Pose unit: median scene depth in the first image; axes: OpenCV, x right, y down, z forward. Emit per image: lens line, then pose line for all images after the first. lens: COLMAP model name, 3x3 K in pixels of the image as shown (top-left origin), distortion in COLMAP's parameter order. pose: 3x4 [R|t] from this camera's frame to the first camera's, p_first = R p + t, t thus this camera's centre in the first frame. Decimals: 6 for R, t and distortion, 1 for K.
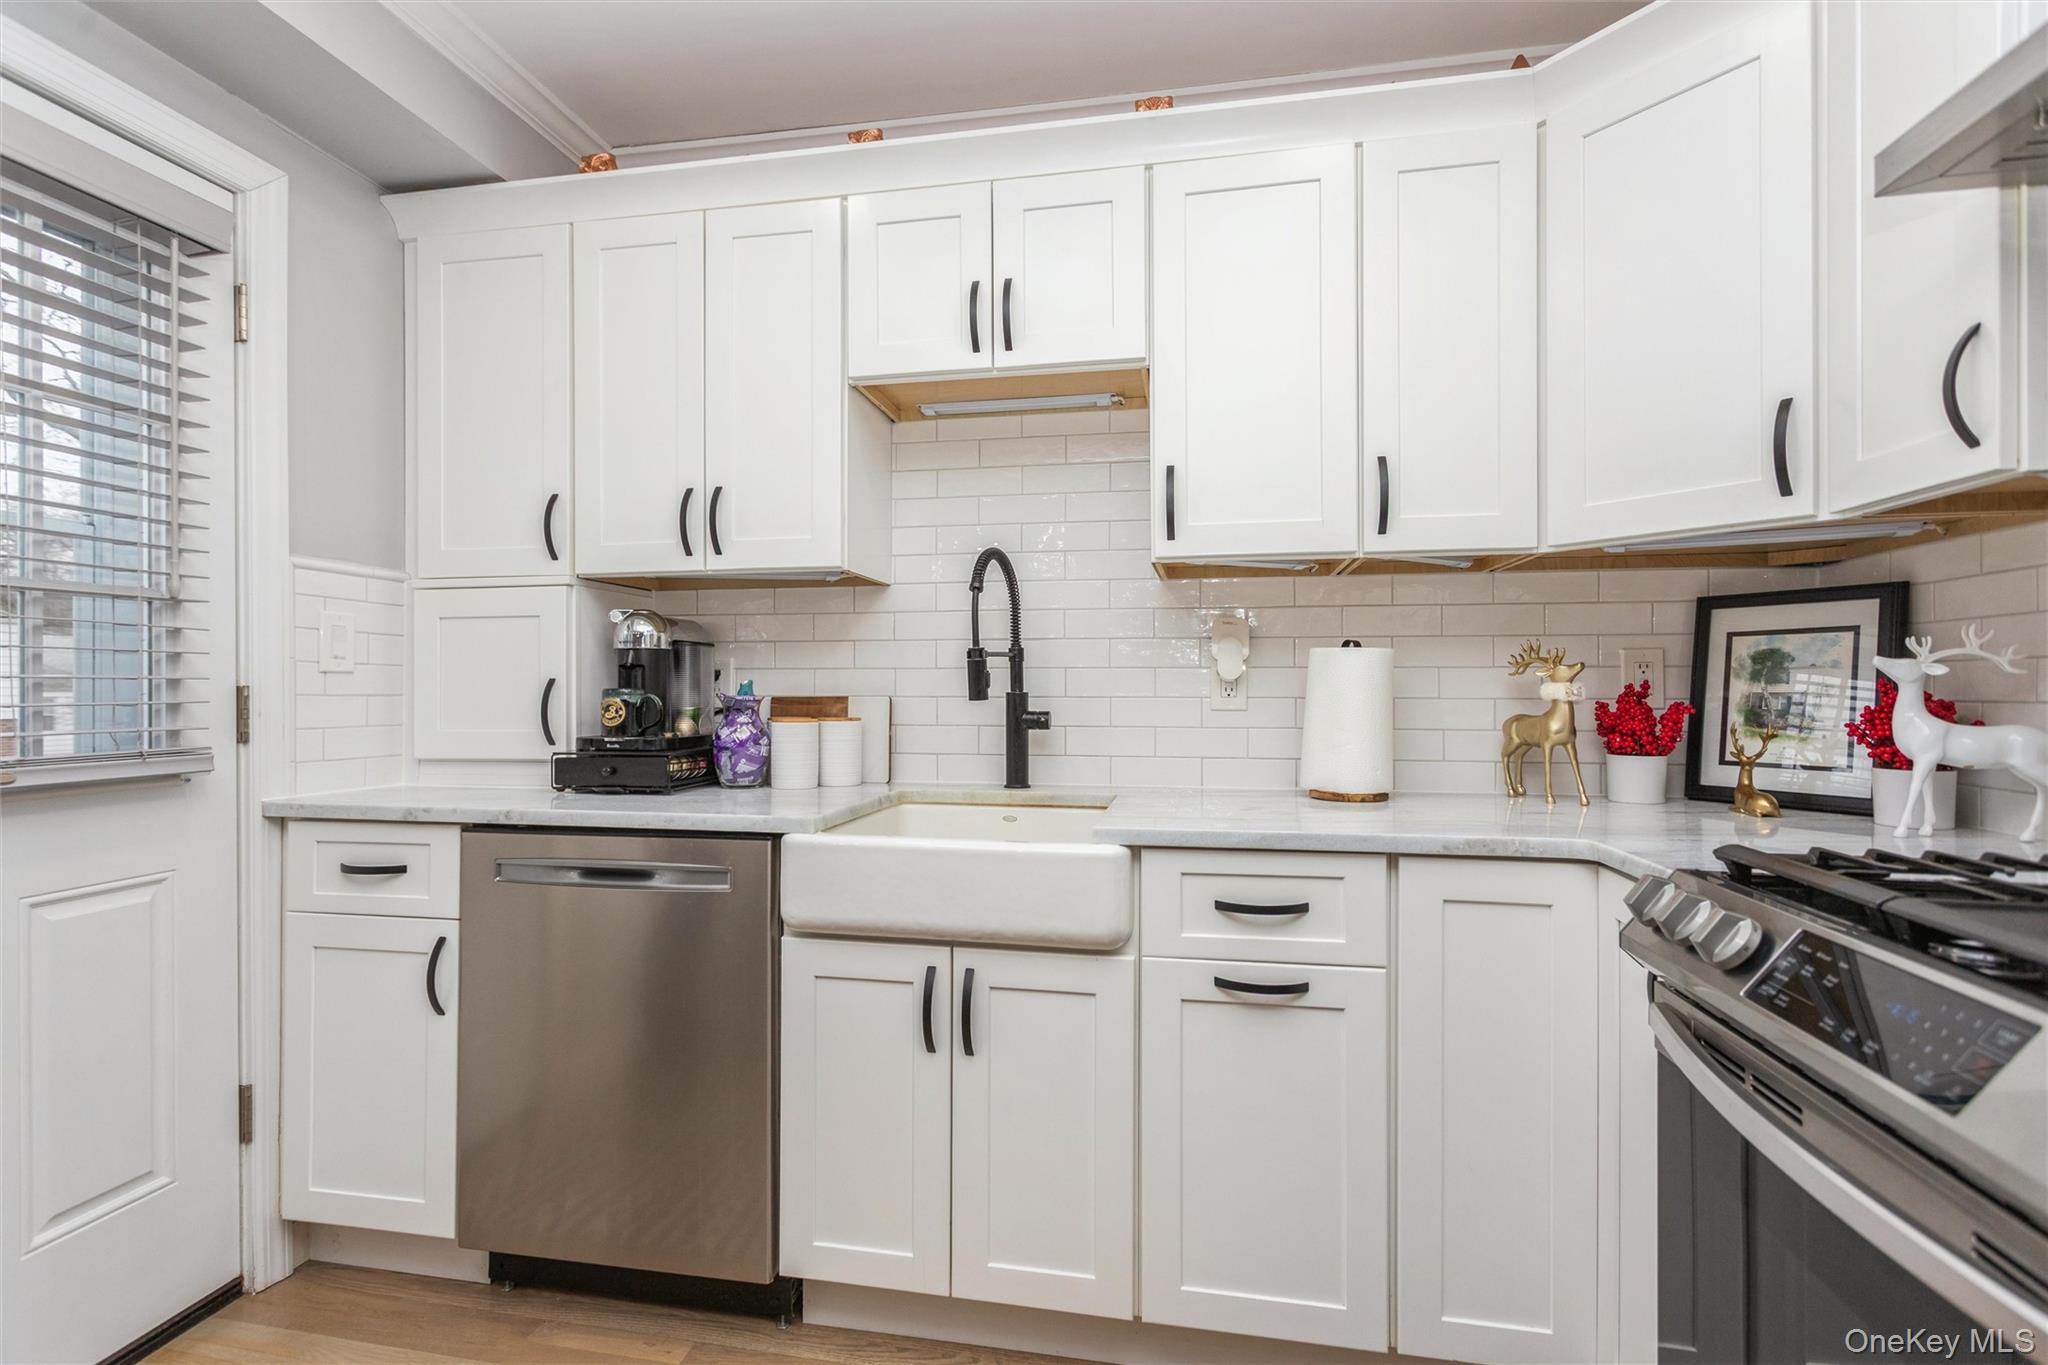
lens RADIAL K [[970.0, 0, 1019.6], [0, 970.0, 675.6], [0, 0, 1]] dist [-0.001644, 0.001952]
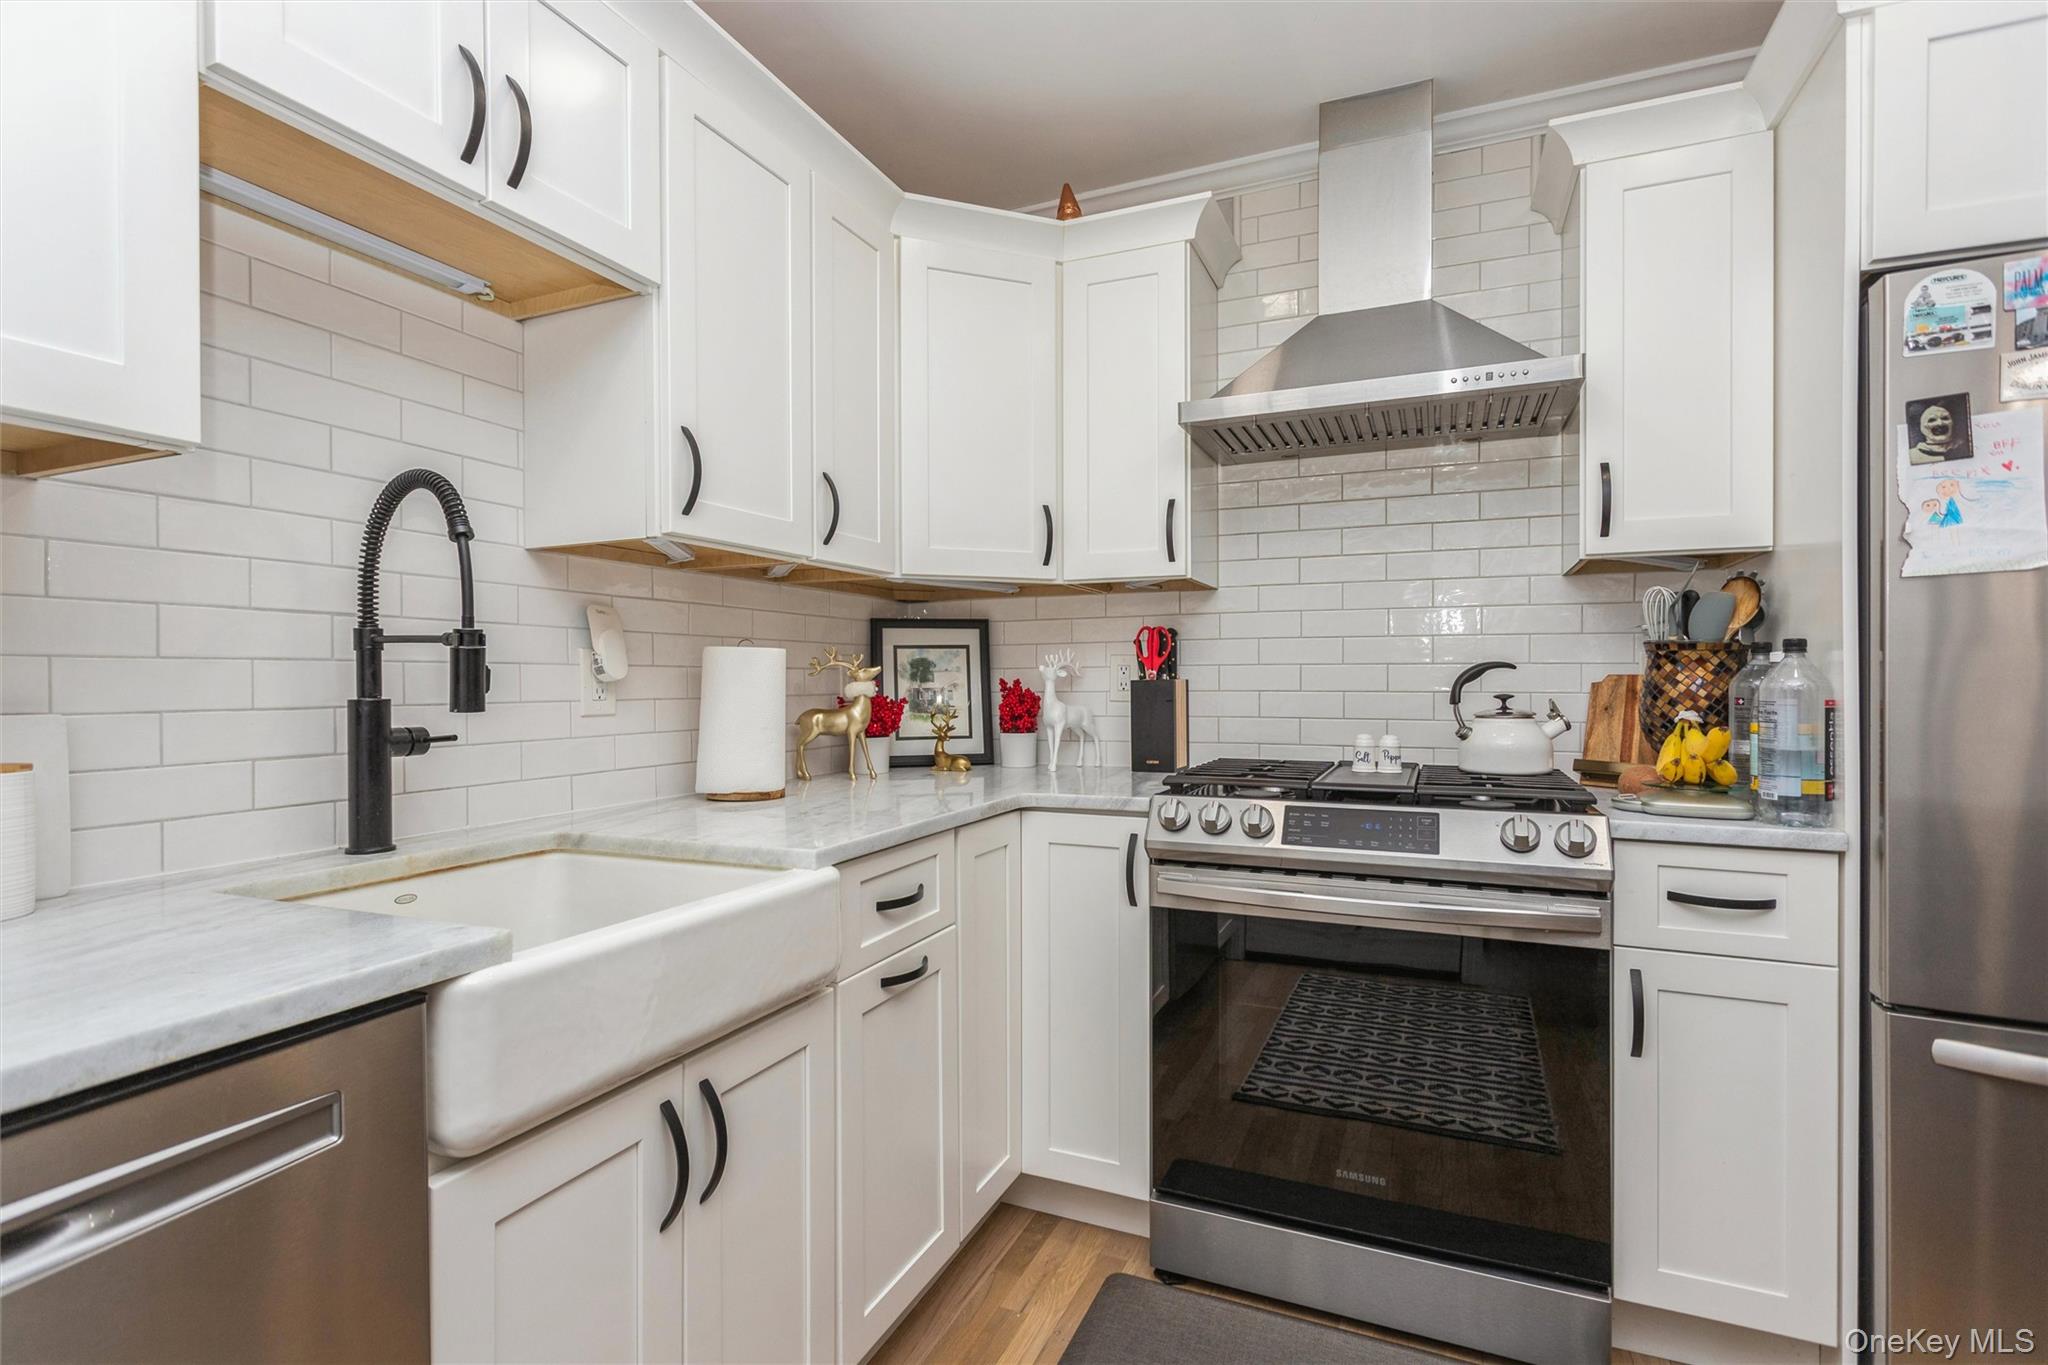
lens RADIAL K [[970.0, 0, 1022.1], [0, 970.0, 681.0], [0, 0, 1]] dist [-0.001644, 0.001952]
pose [[0.222329, -0.002176, 0.974969, -0.576382], [-0.005045, 0.999982, 0.003382, 0.001031], [-0.974959, -0.005671, 0.222314, 0.501019]]
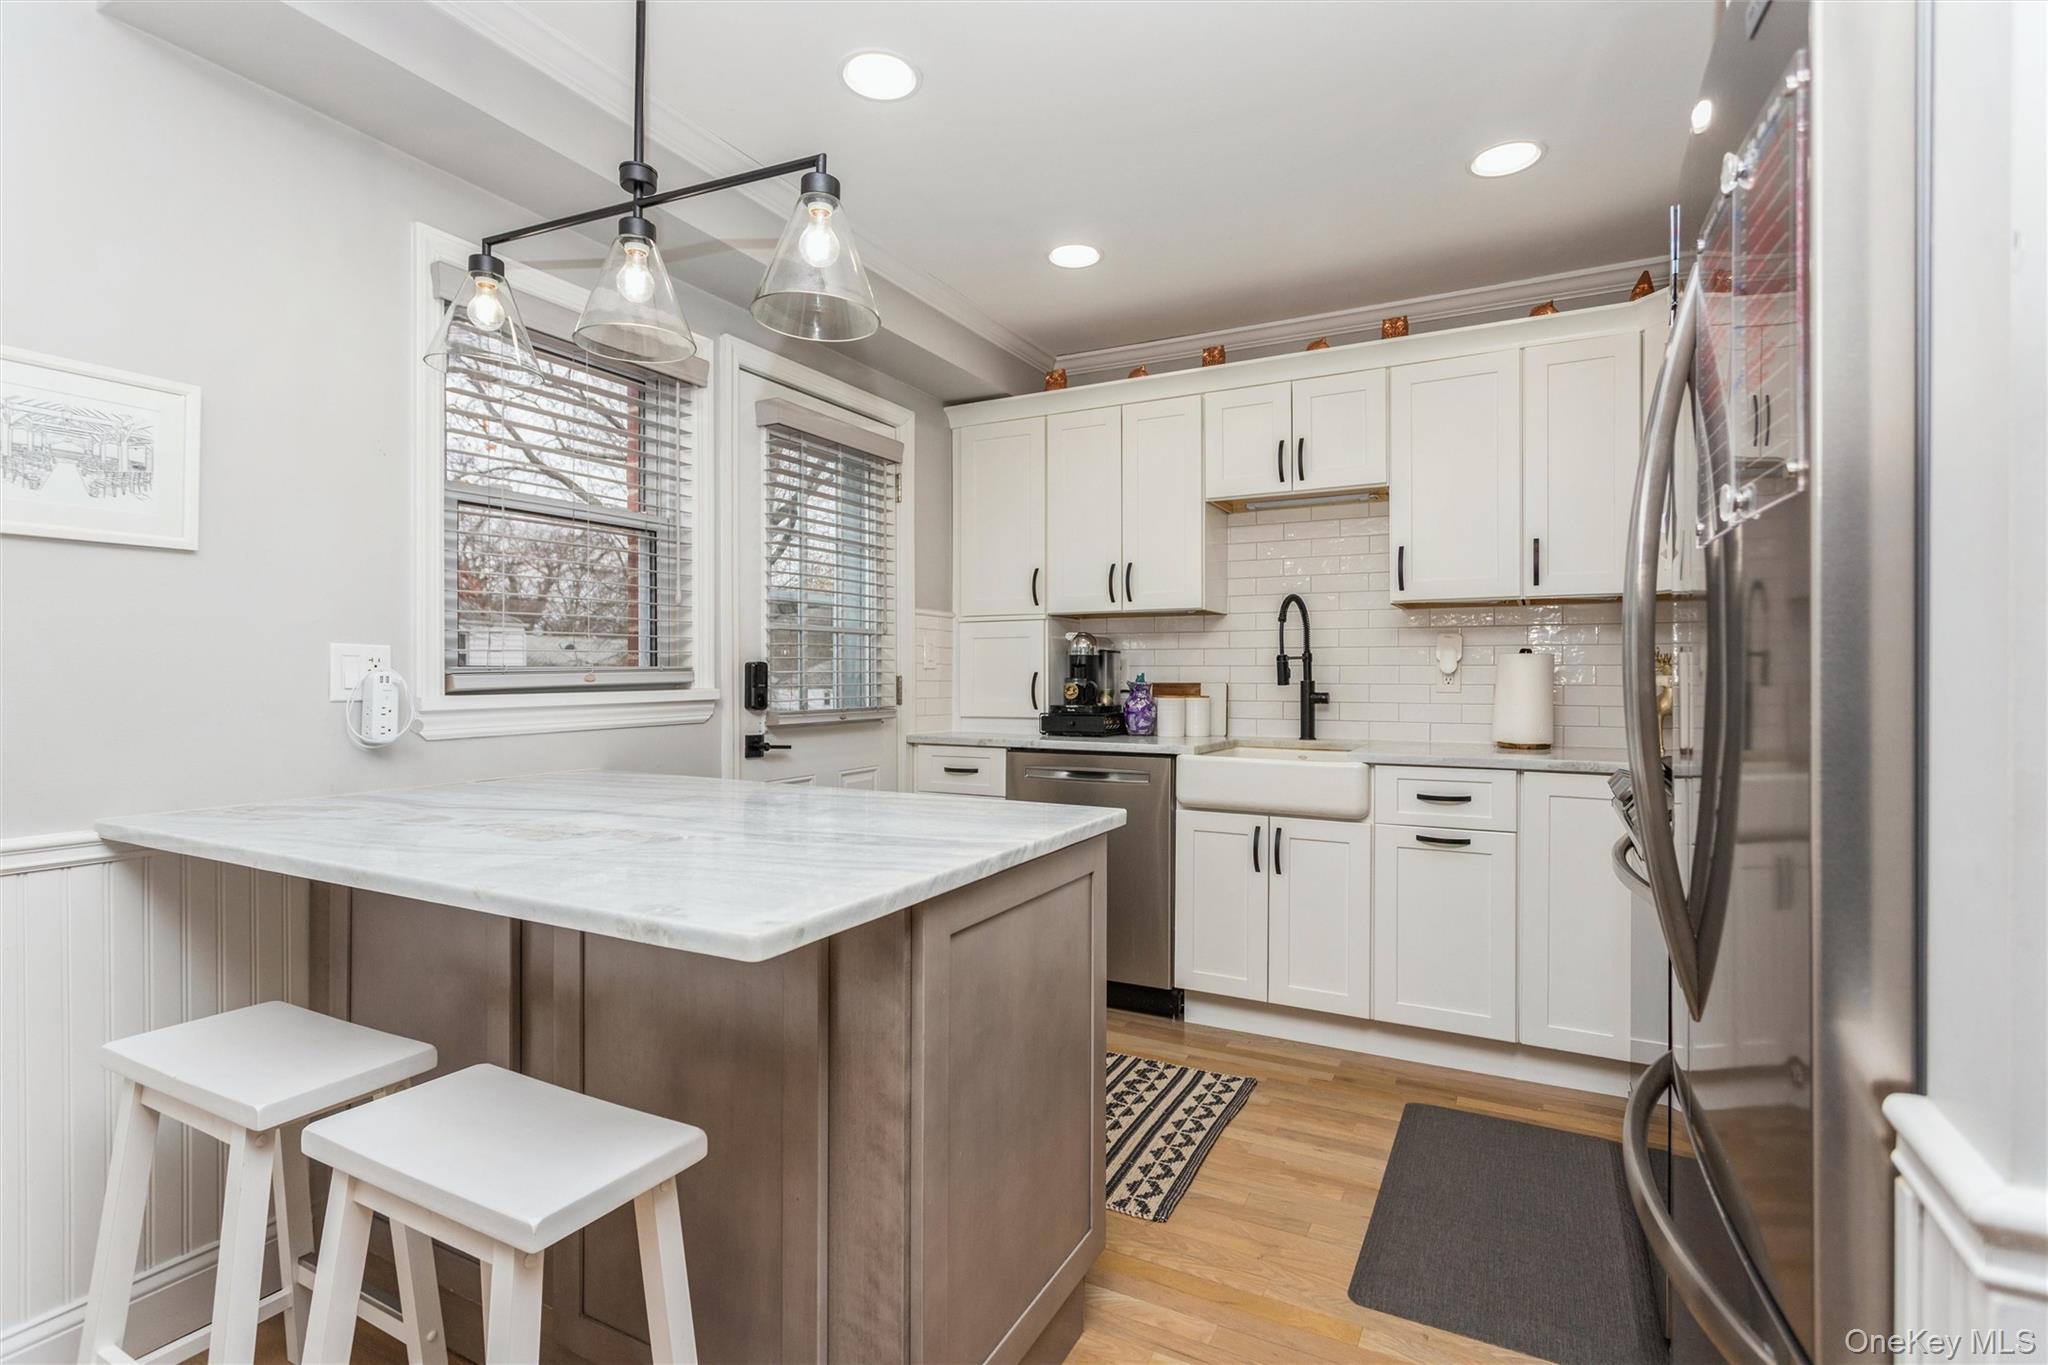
lens RADIAL K [[970.0, 0, 1019.9], [0, 970.0, 671.8], [0, 0, 1]] dist [-0.001644, 0.001952]
pose [[0.954404, 0.000863, -0.298517, 0.024506], [0.000371, 0.999992, 0.004075, -0.005310], [0.298518, -0.004000, 0.954395, -0.769056]]
